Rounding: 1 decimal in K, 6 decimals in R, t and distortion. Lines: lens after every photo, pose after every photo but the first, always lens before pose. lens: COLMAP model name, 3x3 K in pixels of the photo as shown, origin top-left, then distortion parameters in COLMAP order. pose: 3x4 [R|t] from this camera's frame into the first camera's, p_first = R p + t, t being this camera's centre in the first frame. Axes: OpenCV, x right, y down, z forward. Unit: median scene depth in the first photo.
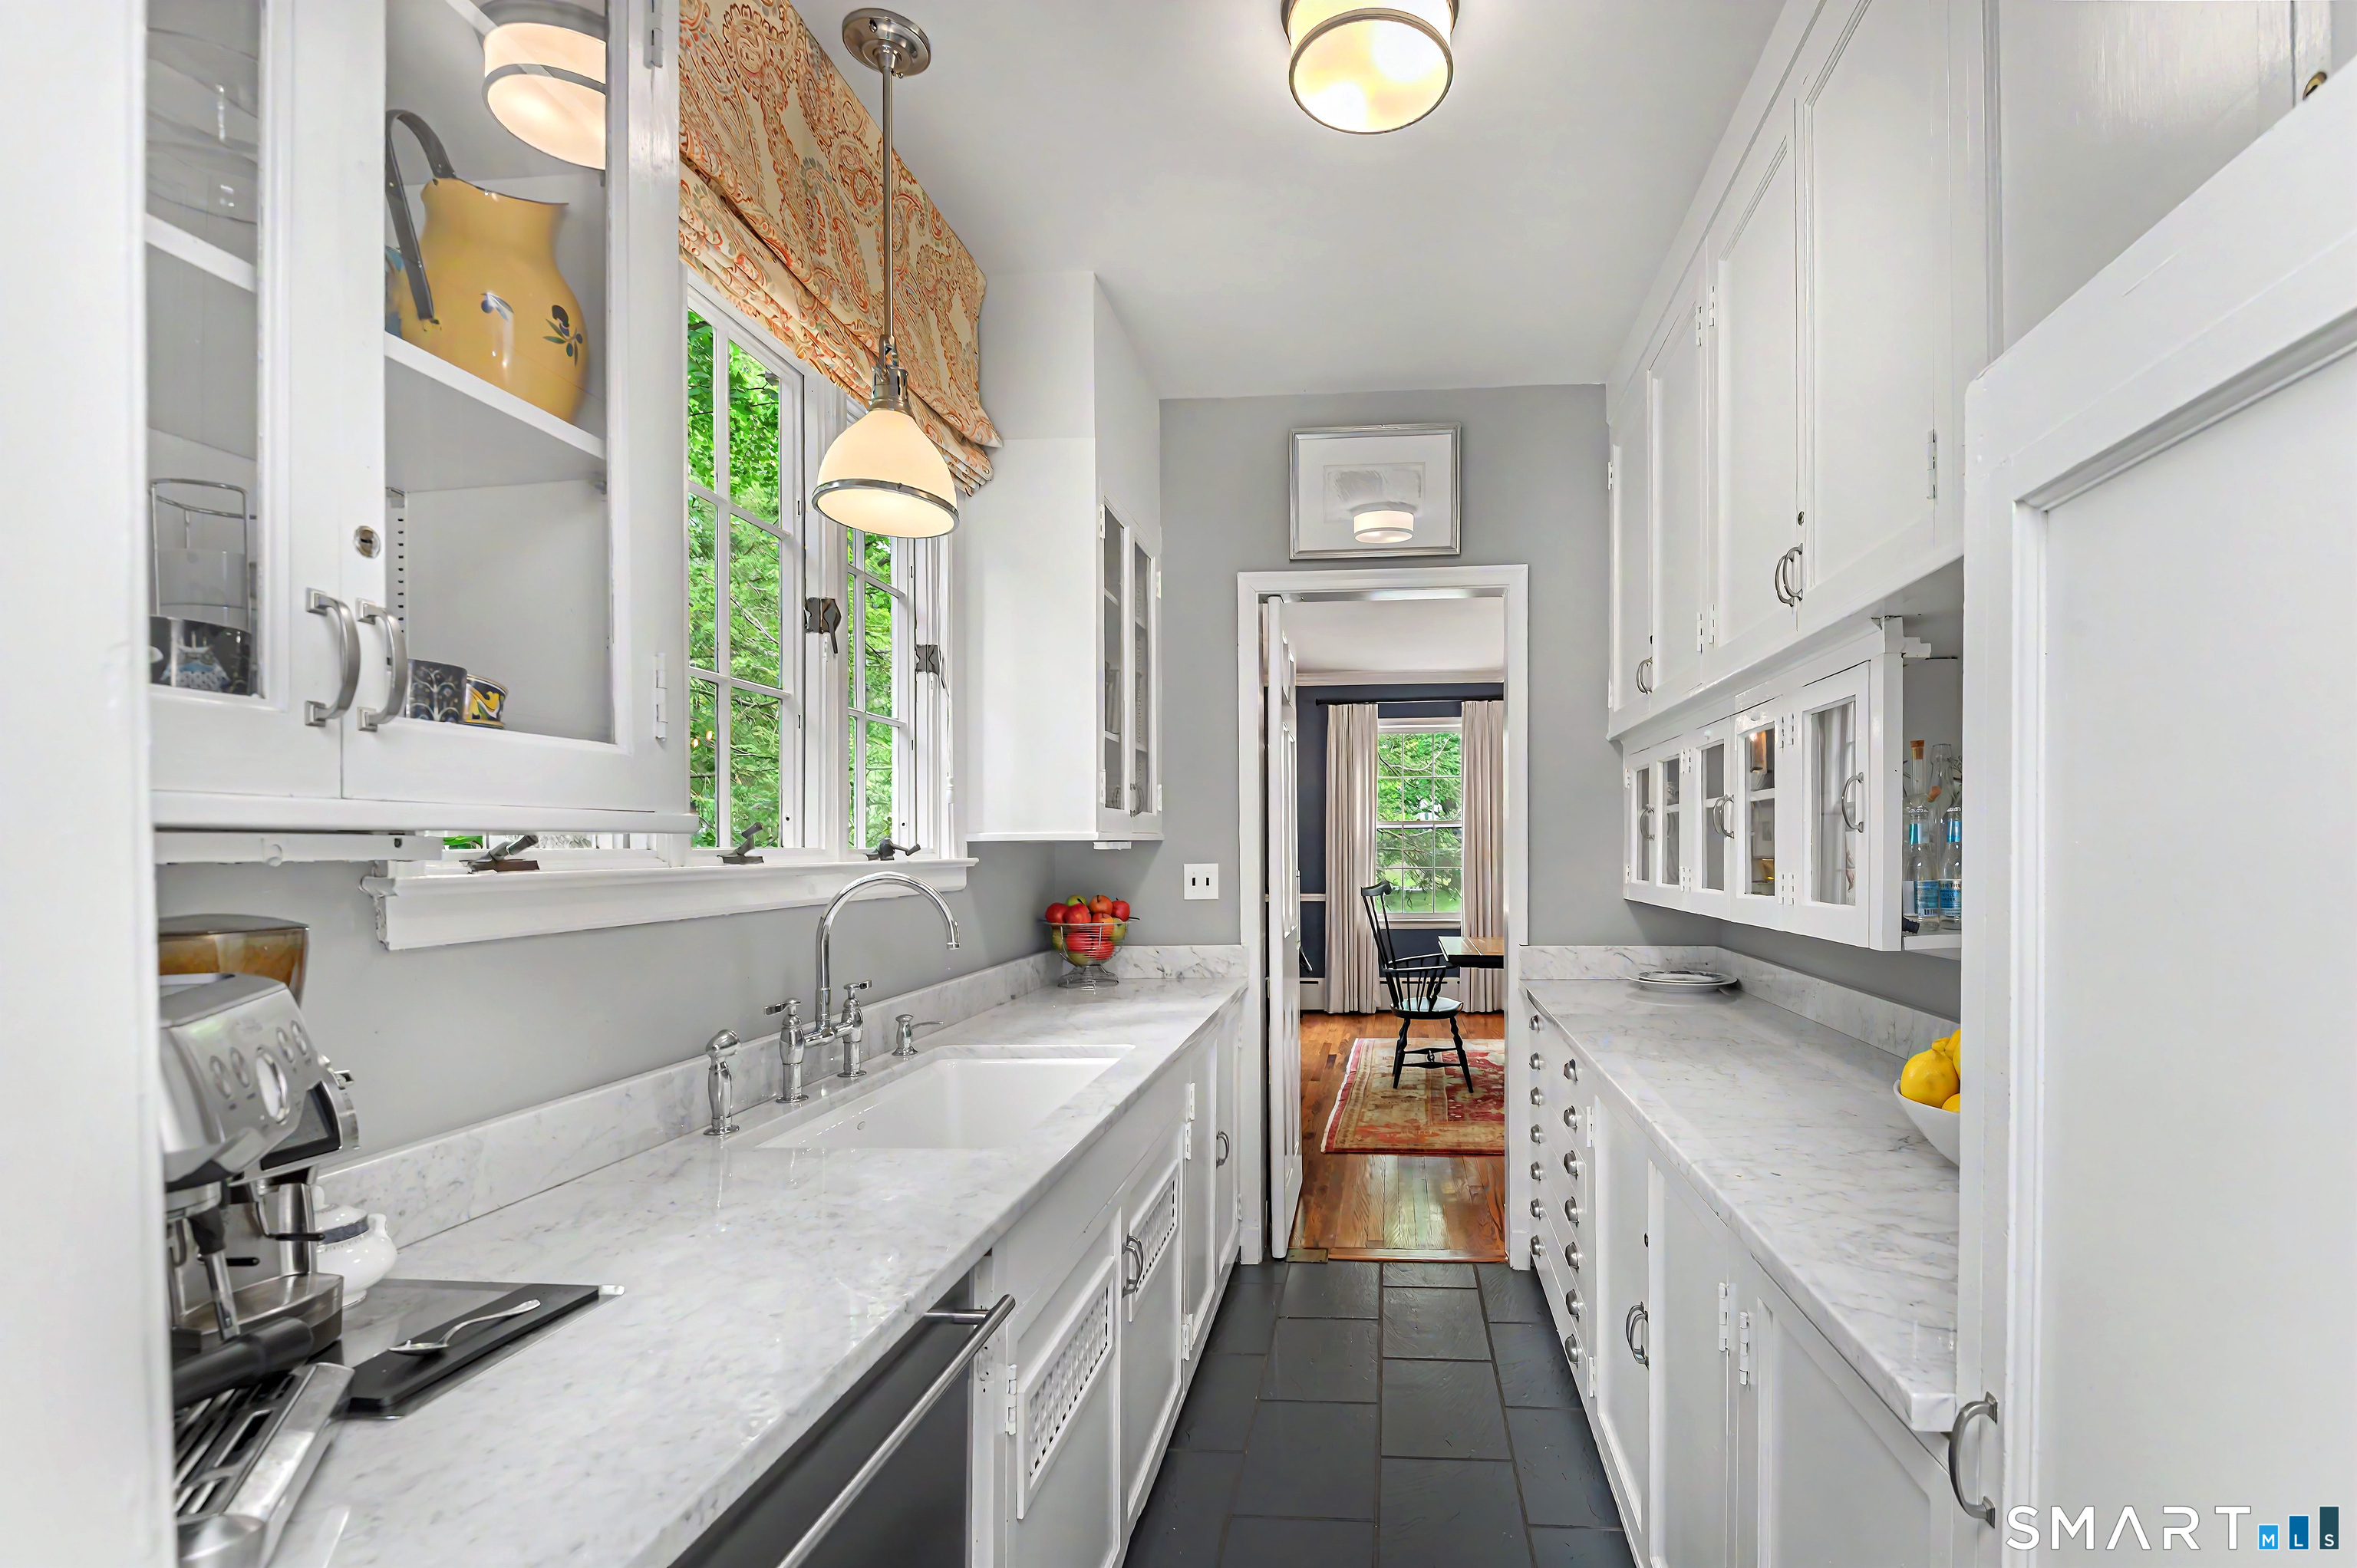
lens RADIAL K [[1032.2, 0, 1175.2], [0, 1032.2, 838.7], [0, 0, 1]] dist [-0.000304, -0.000004]
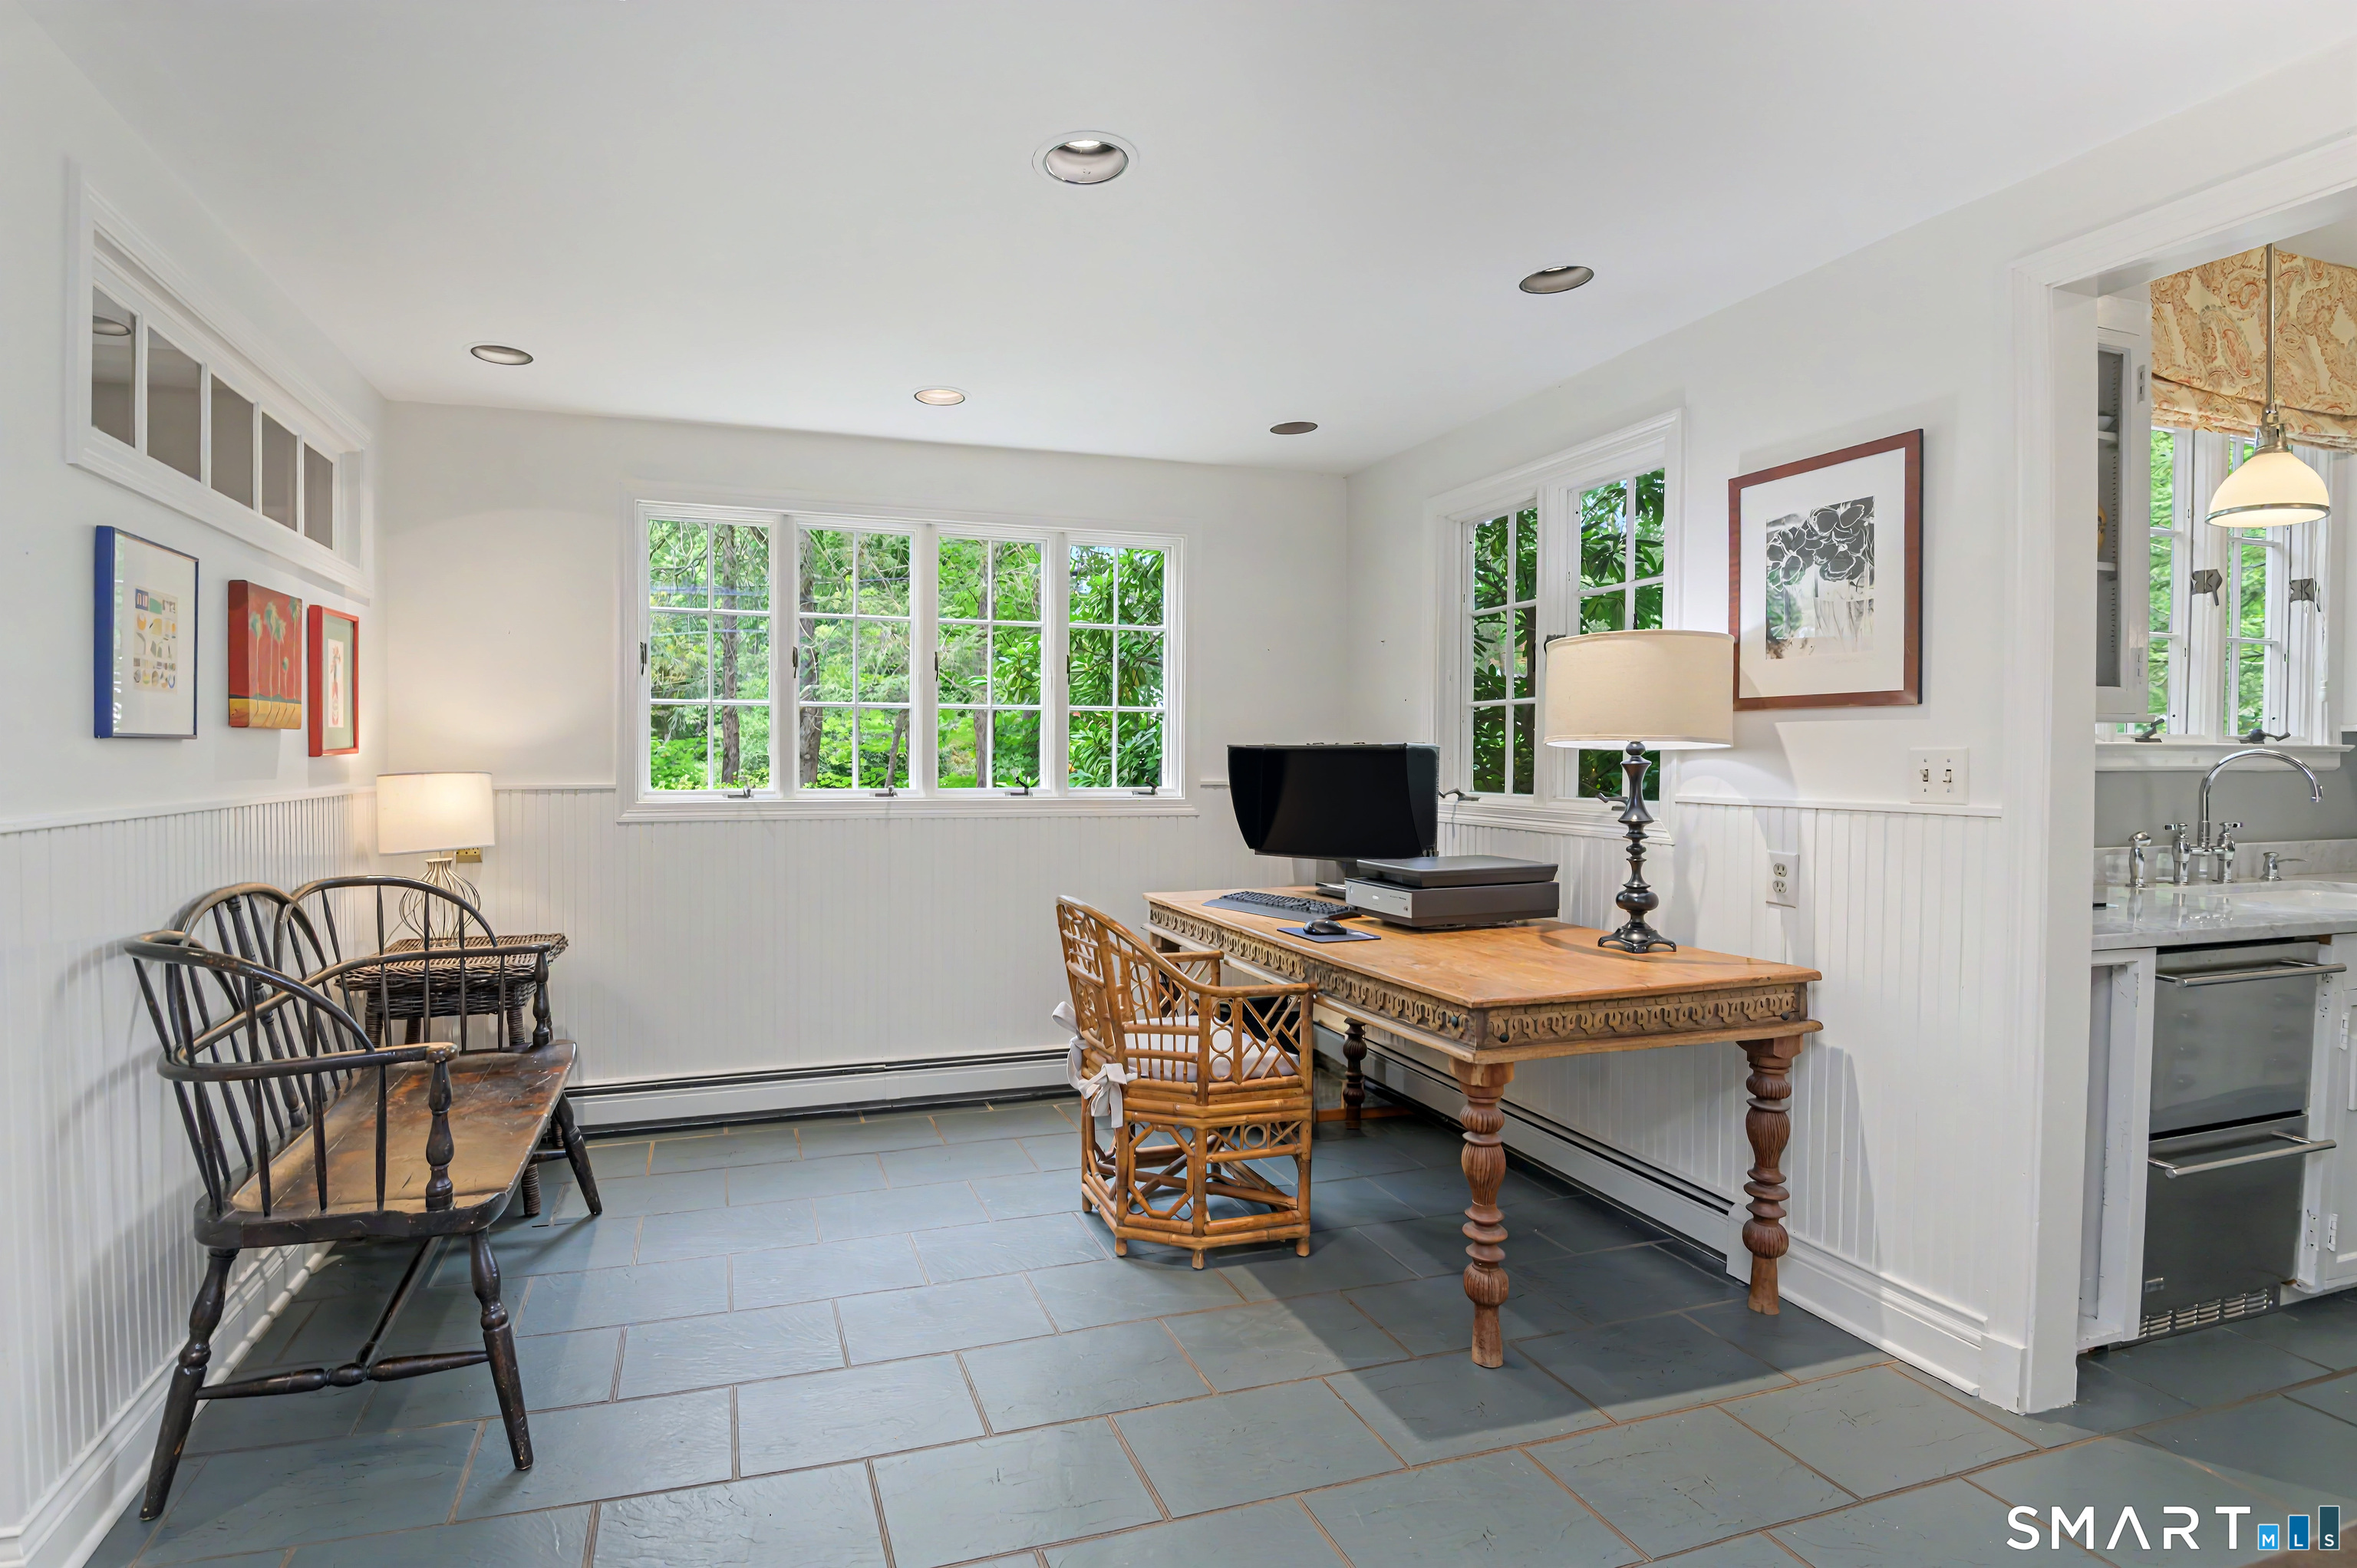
lens RADIAL K [[1054.2, 0, 1188.8], [0, 1054.2, 721.2], [0, 0, 1]] dist [-0.015867, 0.000041]
pose [[0.487329, 0.022750, -0.872922, 0.256650], [-0.010328, 0.999741, 0.020290, -0.024785], [0.873157, -0.000872, 0.487438, -1.013069]]
